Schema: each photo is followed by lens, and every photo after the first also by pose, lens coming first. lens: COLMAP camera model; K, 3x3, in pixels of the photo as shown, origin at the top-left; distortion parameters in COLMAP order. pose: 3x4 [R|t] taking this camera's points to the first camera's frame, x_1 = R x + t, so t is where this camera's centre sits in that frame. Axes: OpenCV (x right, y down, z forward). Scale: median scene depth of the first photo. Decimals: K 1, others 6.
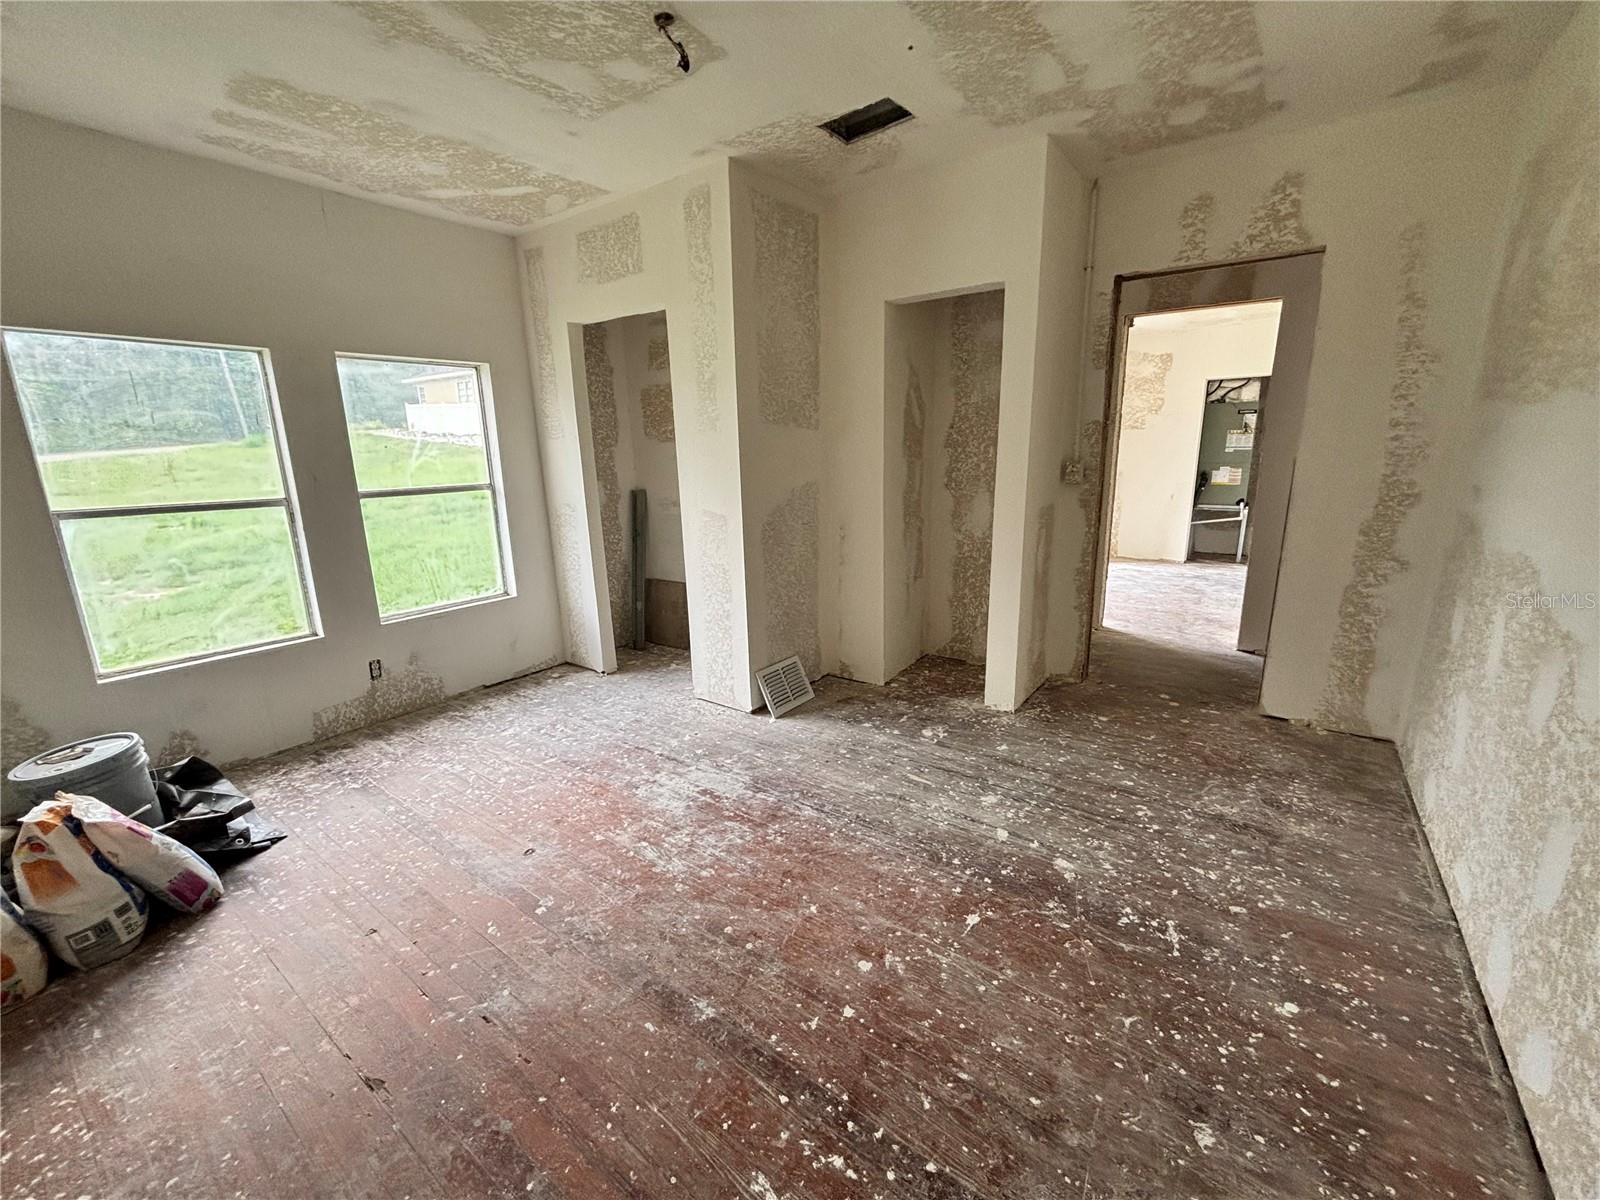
lens RADIAL K [[649.7, 0, 790.8], [0, 649.7, 596.5], [0, 0, 1]] dist [0.001710, -0.001263]
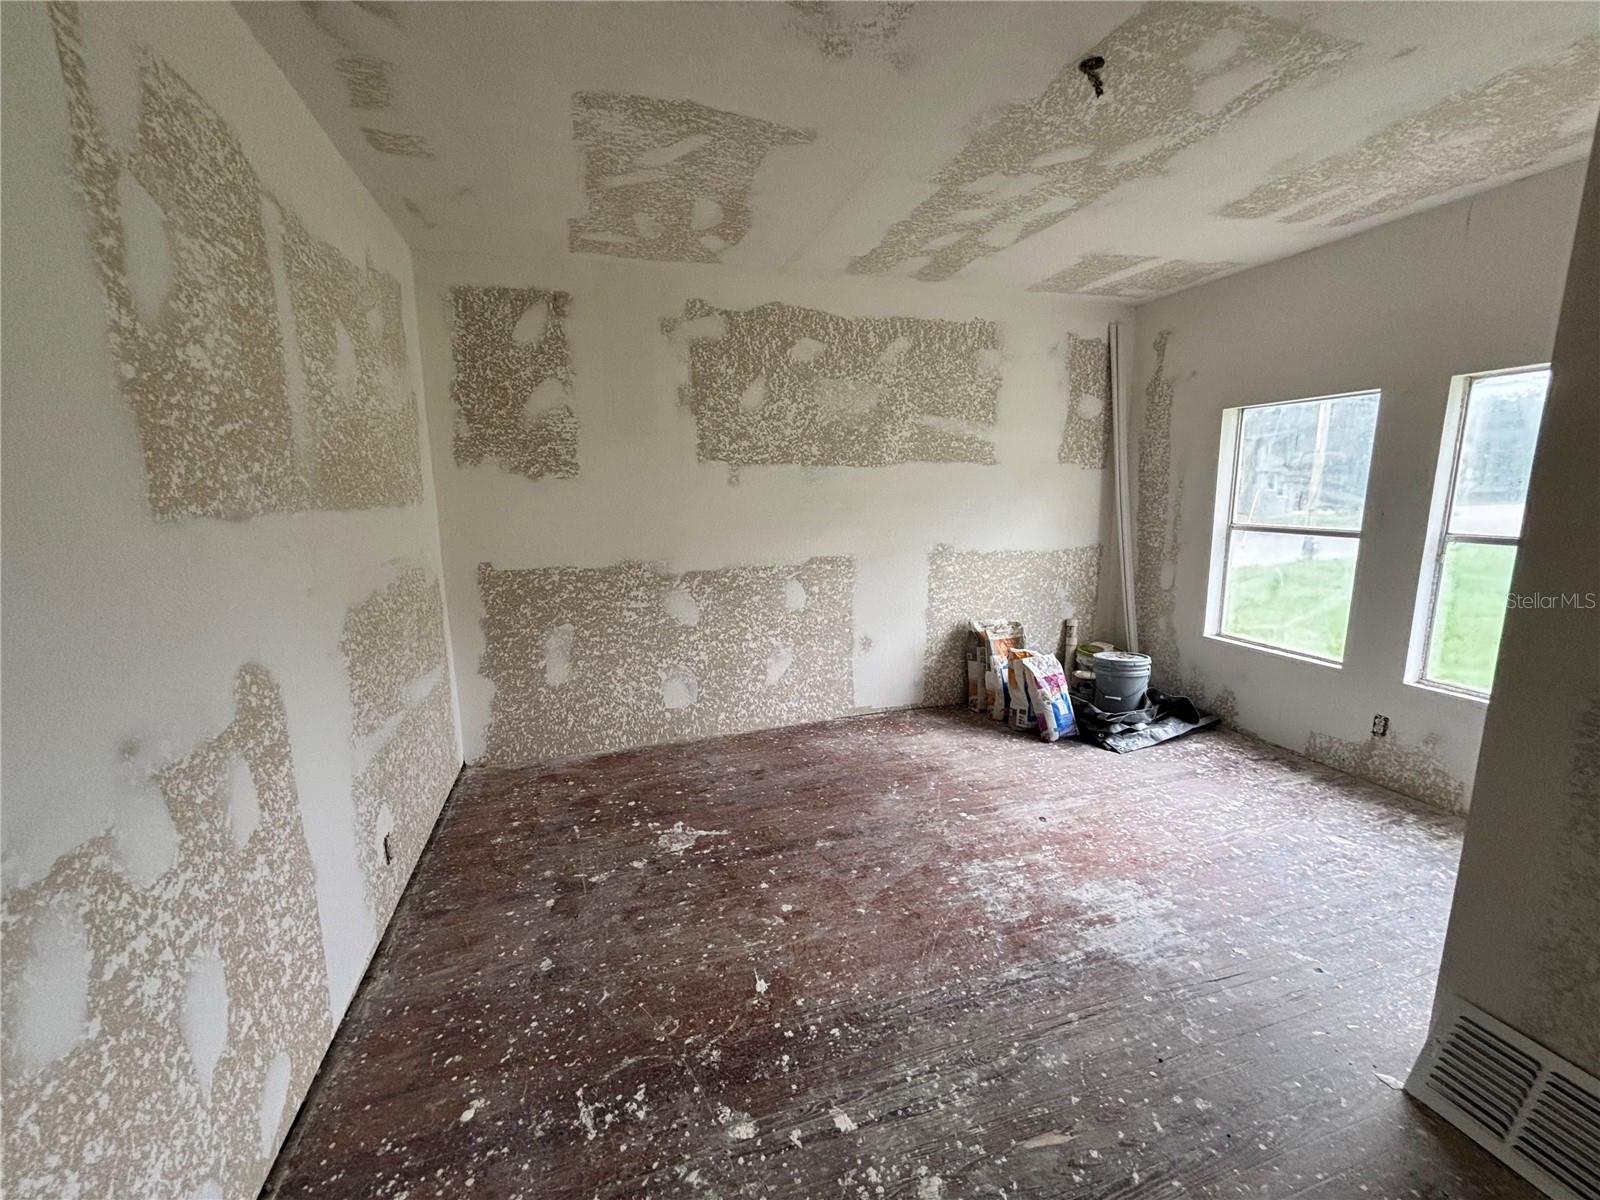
lens RADIAL K [[649.7, 0, 802.1], [0, 649.7, 594.7], [0, 0, 1]] dist [0.001710, -0.001263]
pose [[-0.581273, 0.162383, -0.797342, 0.804747], [-0.156708, 0.939203, 0.305516, -0.323021], [0.798476, 0.302538, -0.520487, 1.188963]]
